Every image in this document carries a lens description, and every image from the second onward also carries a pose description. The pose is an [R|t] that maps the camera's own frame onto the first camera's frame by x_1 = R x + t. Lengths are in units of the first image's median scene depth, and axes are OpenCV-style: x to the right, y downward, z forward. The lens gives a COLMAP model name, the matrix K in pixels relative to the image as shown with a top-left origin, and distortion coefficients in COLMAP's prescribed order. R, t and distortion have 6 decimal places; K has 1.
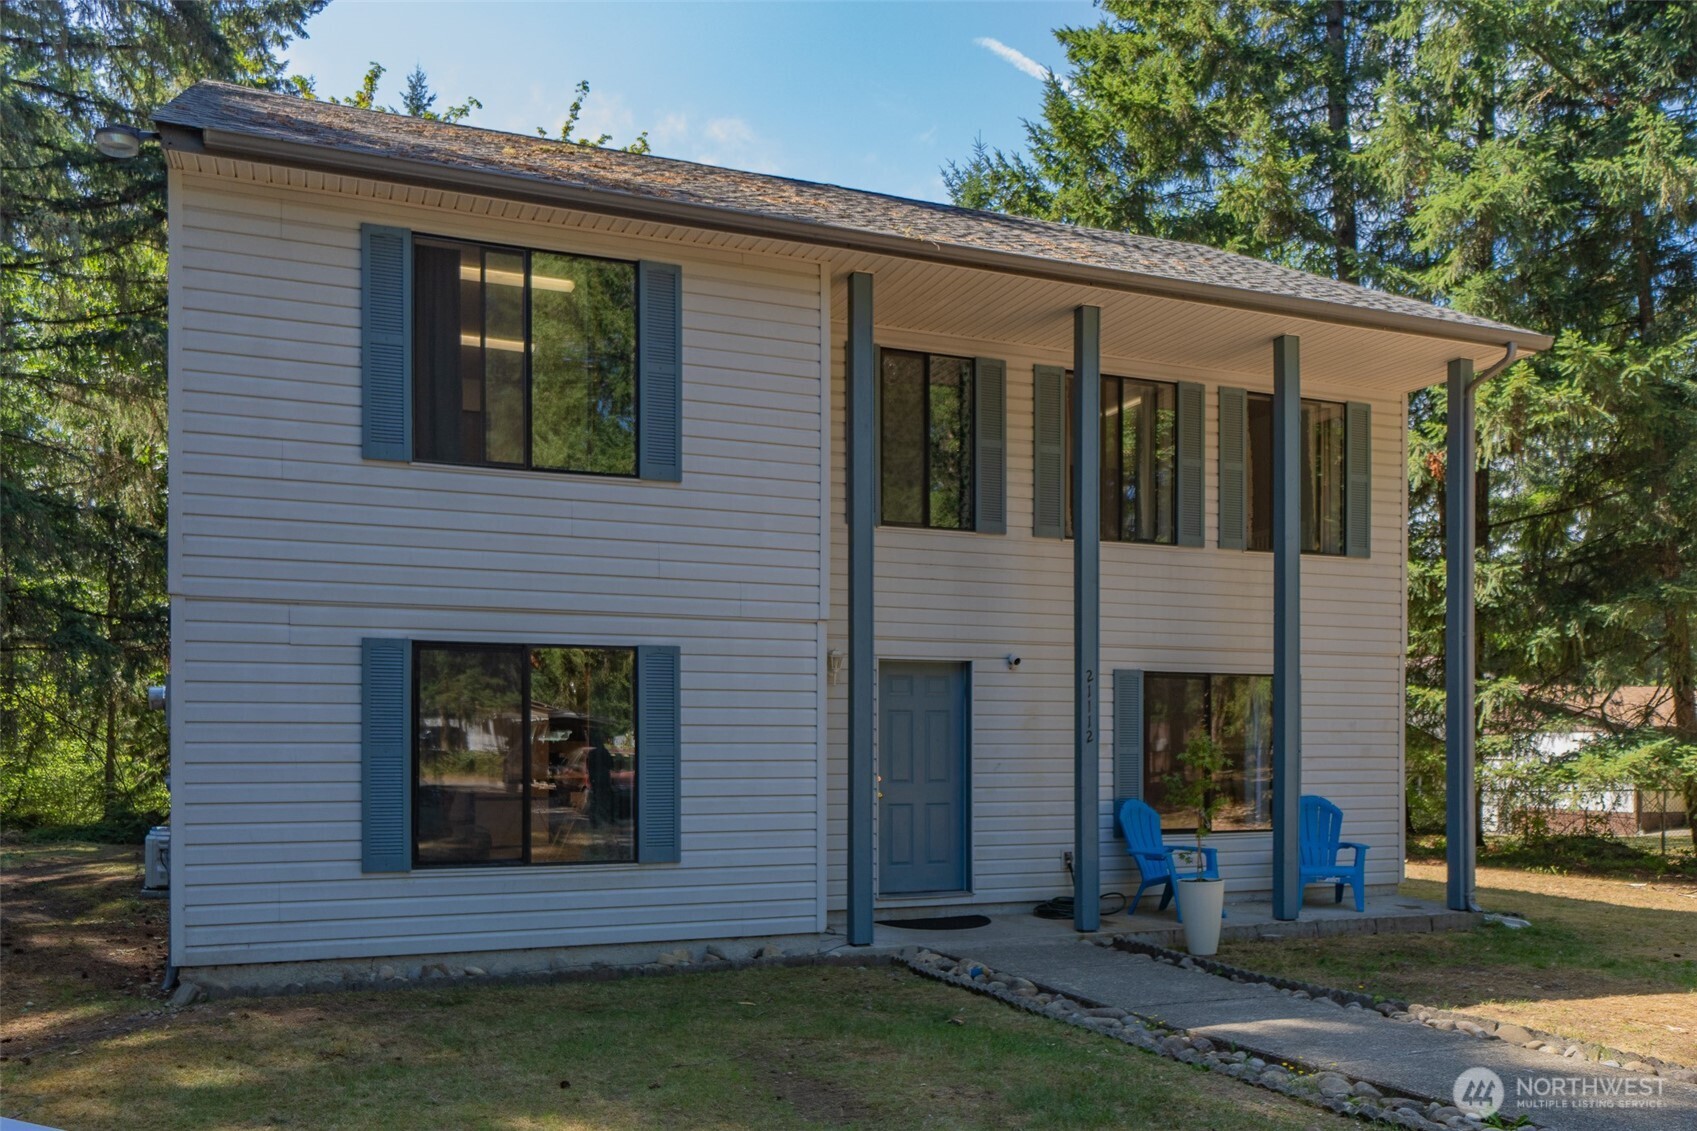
lens RADIAL K [[1343.0, 0, 850.9], [0, 1343.0, 759.8], [0, 0, 1]] dist [-0.003054, -0.001850]
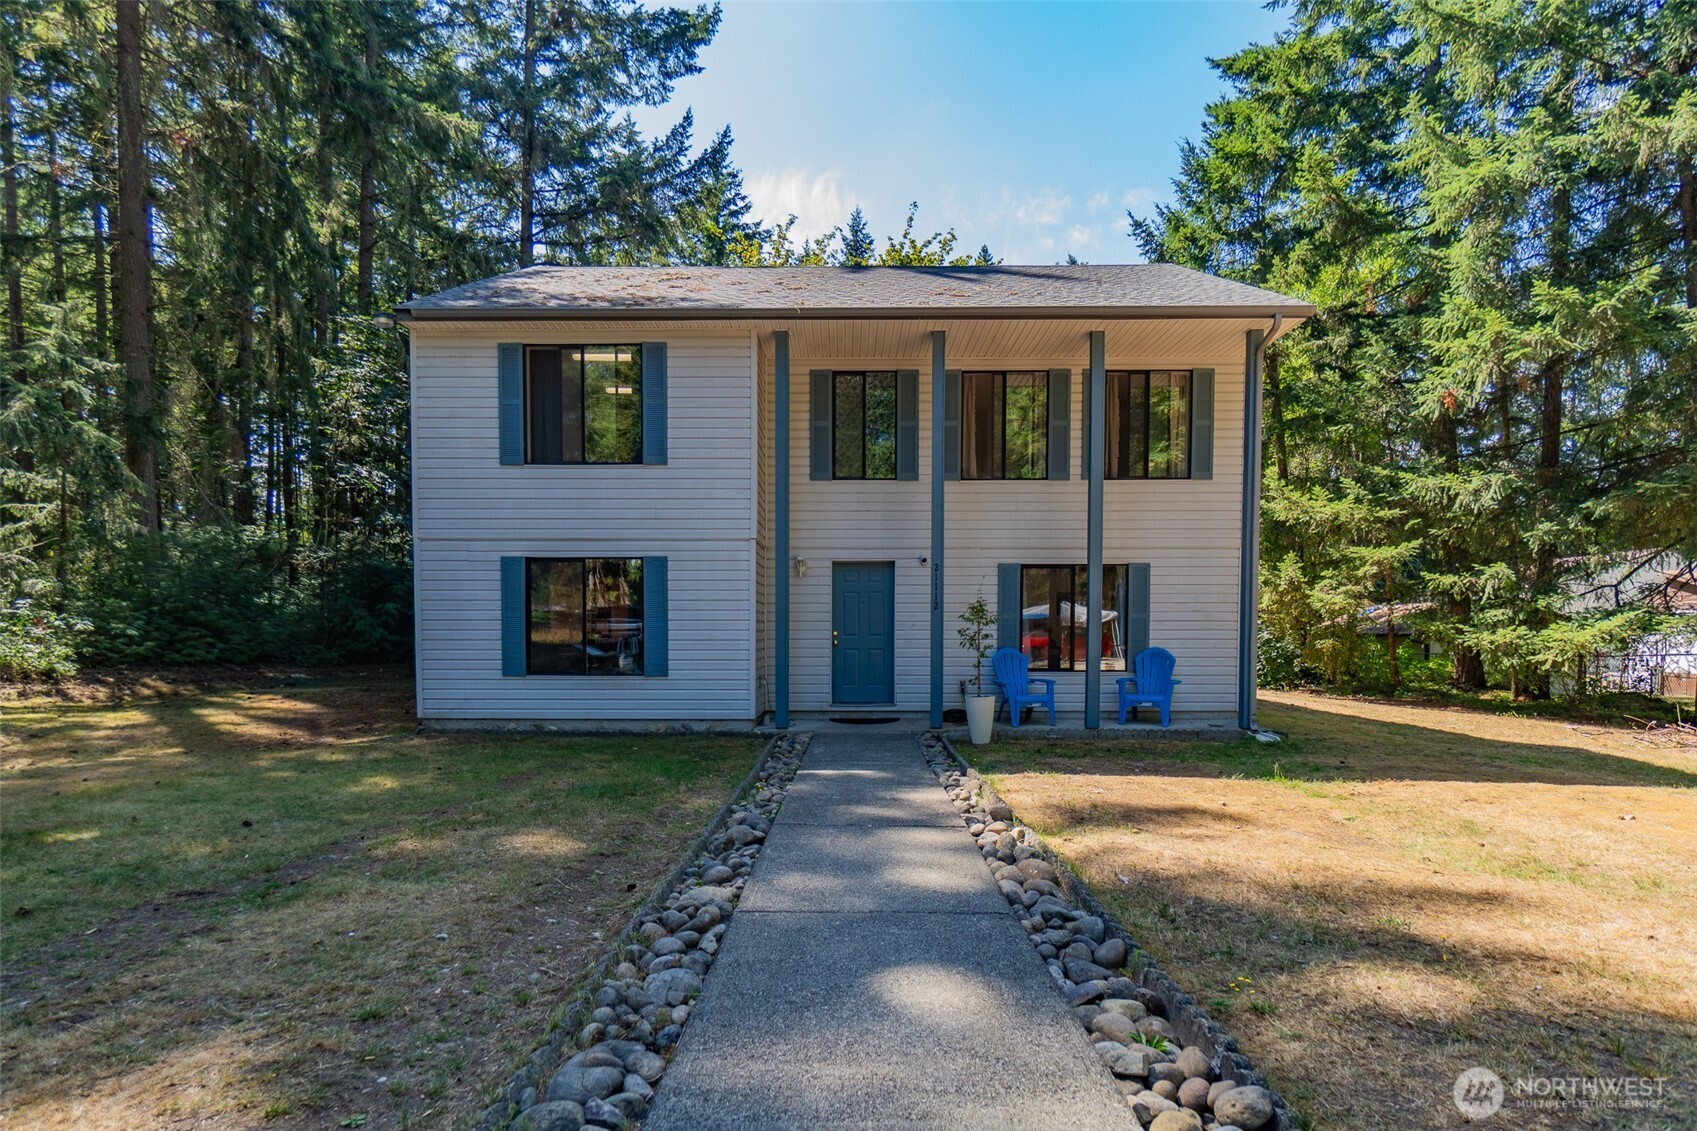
lens RADIAL K [[878.5, 0, 845.4], [0, 878.5, 663.1], [0, 0, 1]] dist [-0.000725, 0.000107]
pose [[0.925150, 0.014727, -0.379317, 0.534848], [-0.003455, 0.999532, 0.030382, 0.021806], [0.379587, -0.026797, 0.924768, -0.001770]]
